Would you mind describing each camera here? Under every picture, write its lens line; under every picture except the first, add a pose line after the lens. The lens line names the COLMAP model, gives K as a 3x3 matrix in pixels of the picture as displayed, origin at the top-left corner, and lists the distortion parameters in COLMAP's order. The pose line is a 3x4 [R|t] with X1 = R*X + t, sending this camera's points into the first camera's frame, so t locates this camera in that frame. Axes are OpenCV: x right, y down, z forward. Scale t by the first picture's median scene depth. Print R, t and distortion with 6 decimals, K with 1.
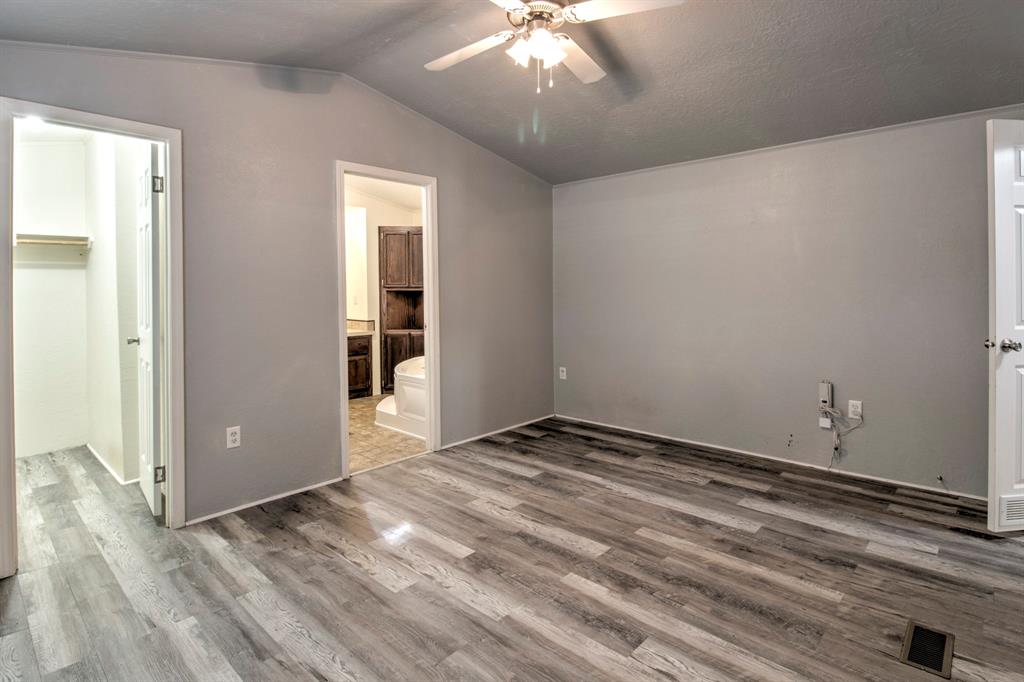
lens RADIAL K [[510.9, 0, 523.2], [0, 510.9, 286.8], [0, 0, 1]] dist [-0.000406, -0.007449]
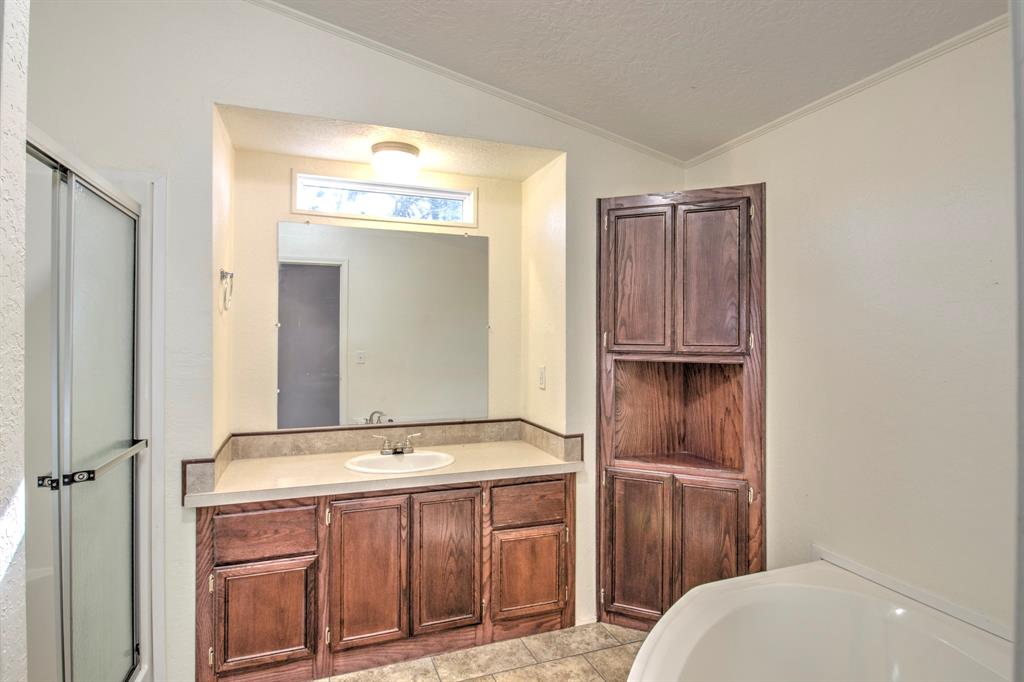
lens RADIAL K [[542.2, 0, 506.9], [0, 542.2, 336.5], [0, 0, 1]] dist [-0.004900, -0.000532]
pose [[0.890097, 0.014099, -0.455552, -0.152371], [-0.013644, 0.999898, 0.004286, -0.011148], [0.455566, 0.002400, 0.890199, 0.594256]]
